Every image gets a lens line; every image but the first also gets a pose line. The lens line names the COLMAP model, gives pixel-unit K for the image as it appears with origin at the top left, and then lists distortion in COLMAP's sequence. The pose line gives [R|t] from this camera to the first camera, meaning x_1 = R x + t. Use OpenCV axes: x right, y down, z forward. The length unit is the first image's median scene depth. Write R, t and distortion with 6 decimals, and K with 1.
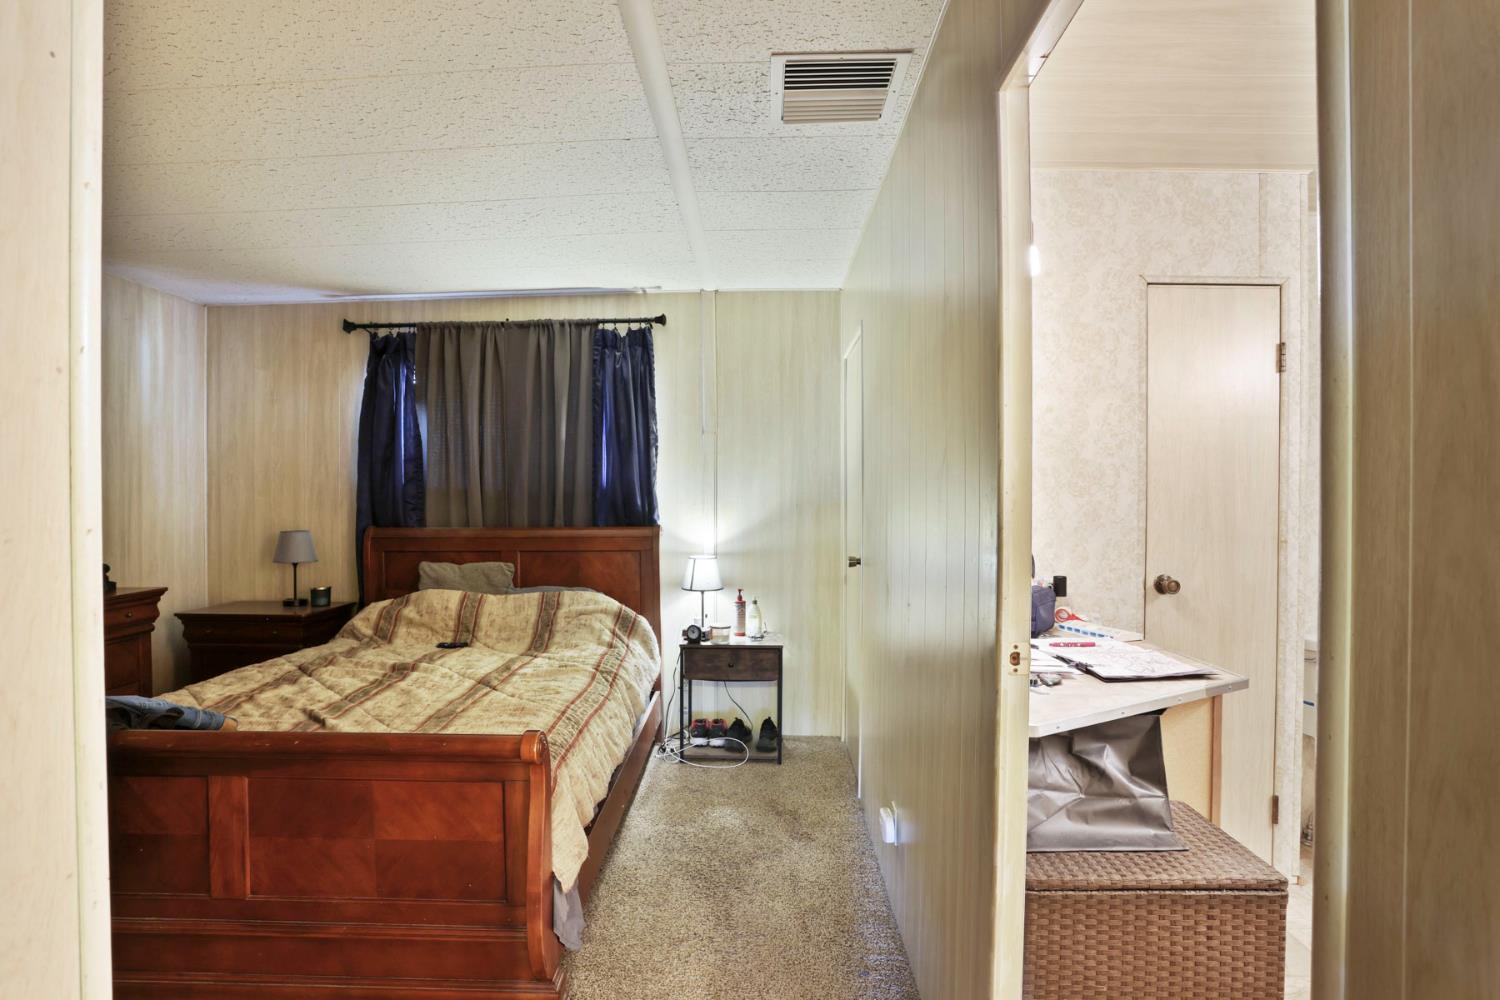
lens RADIAL K [[742.2, 0, 719.8], [0, 742.2, 496.5], [0, 0, 1]] dist [-0.053320, 0.021374]
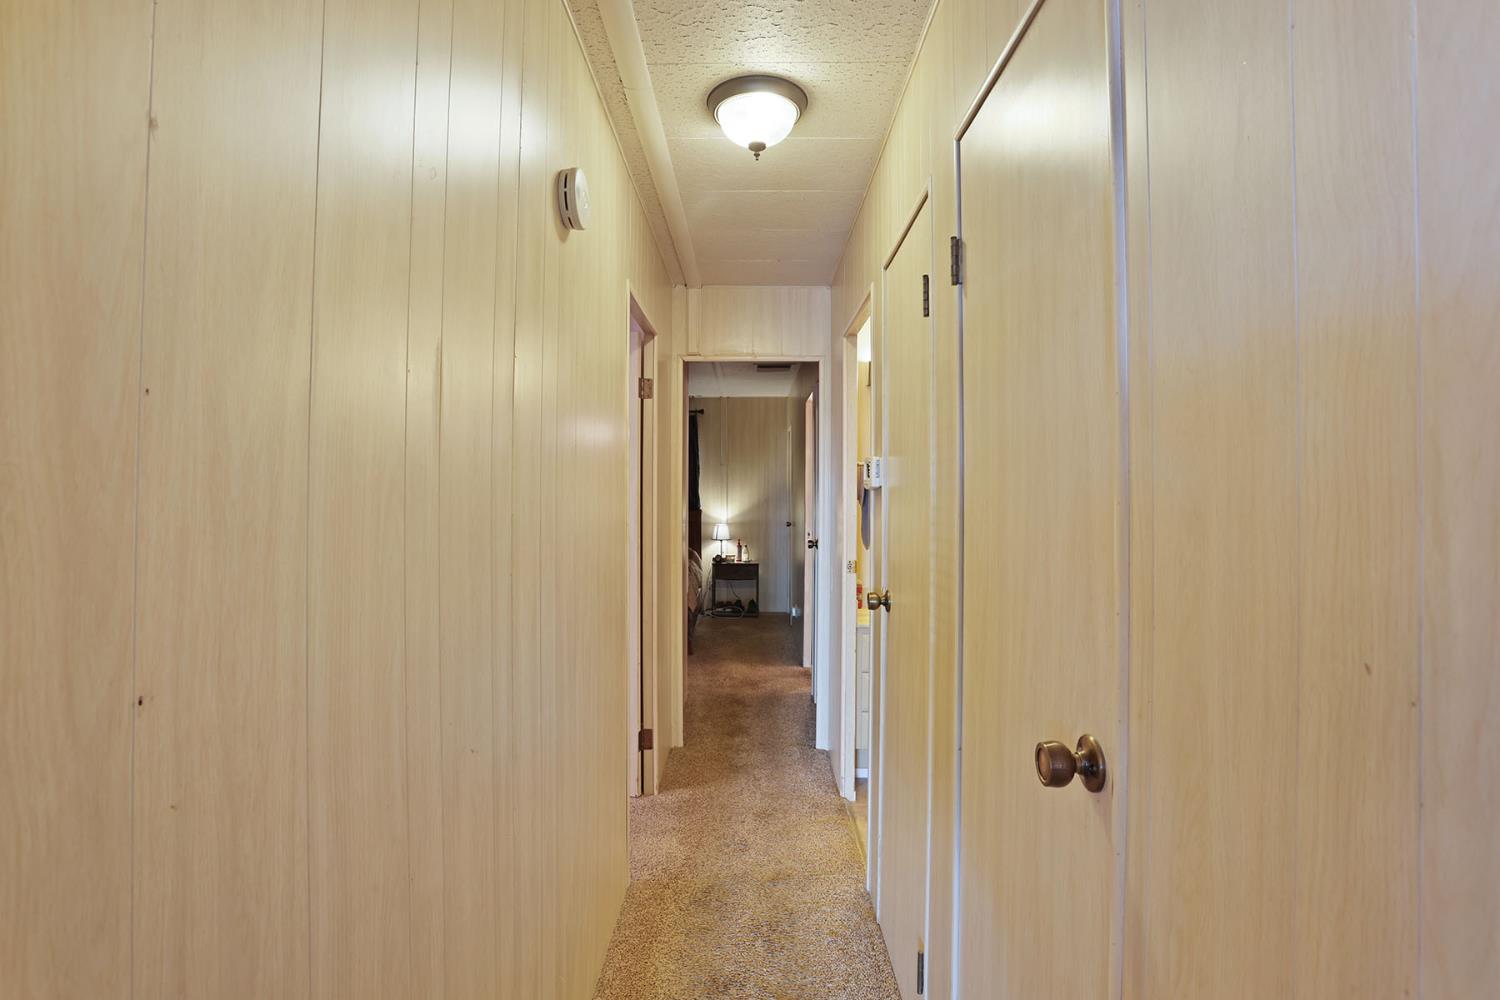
lens RADIAL K [[742.2, 0, 748.9], [0, 742.2, 492.2], [0, 0, 1]] dist [-0.053320, 0.021374]
pose [[0.998070, 0.004247, 0.061958, -0.080918], [-0.004408, 0.999987, 0.002470, -0.017110], [-0.061946, -0.002739, 0.998076, -1.184530]]
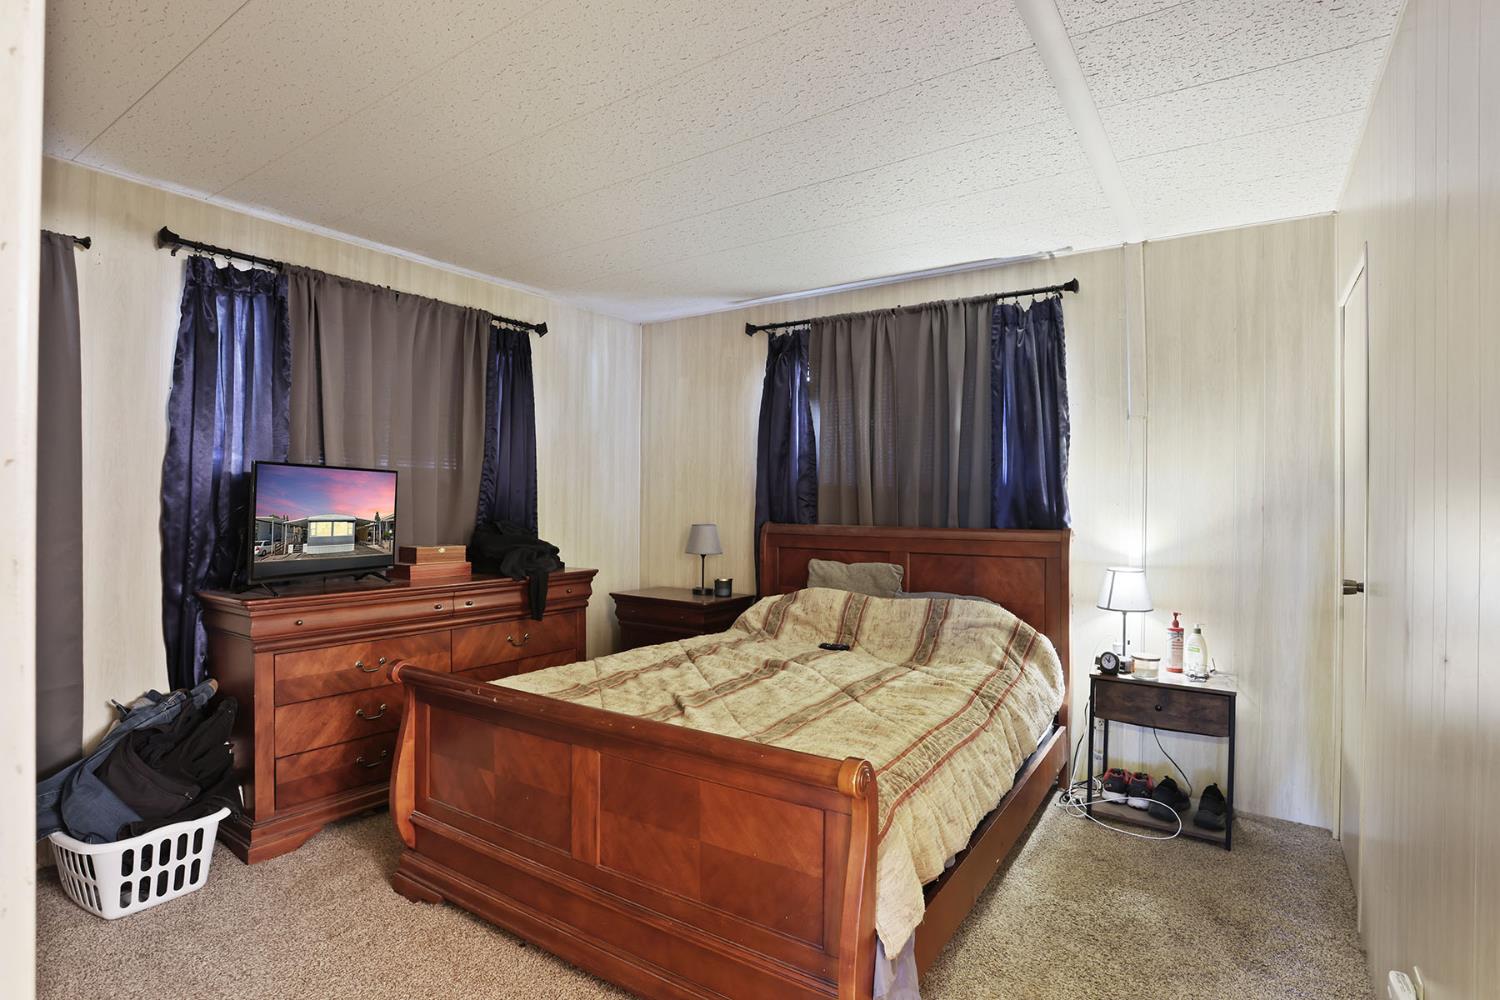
lens RADIAL K [[742.2, 0, 752.4], [0, 742.2, 491.2], [0, 0, 1]] dist [-0.053320, 0.021374]
pose [[0.856999, 0.004855, -0.515296, 0.042590], [-0.012802, 0.999848, -0.011870, 0.011117], [0.515160, 0.016770, 0.856930, 0.106825]]
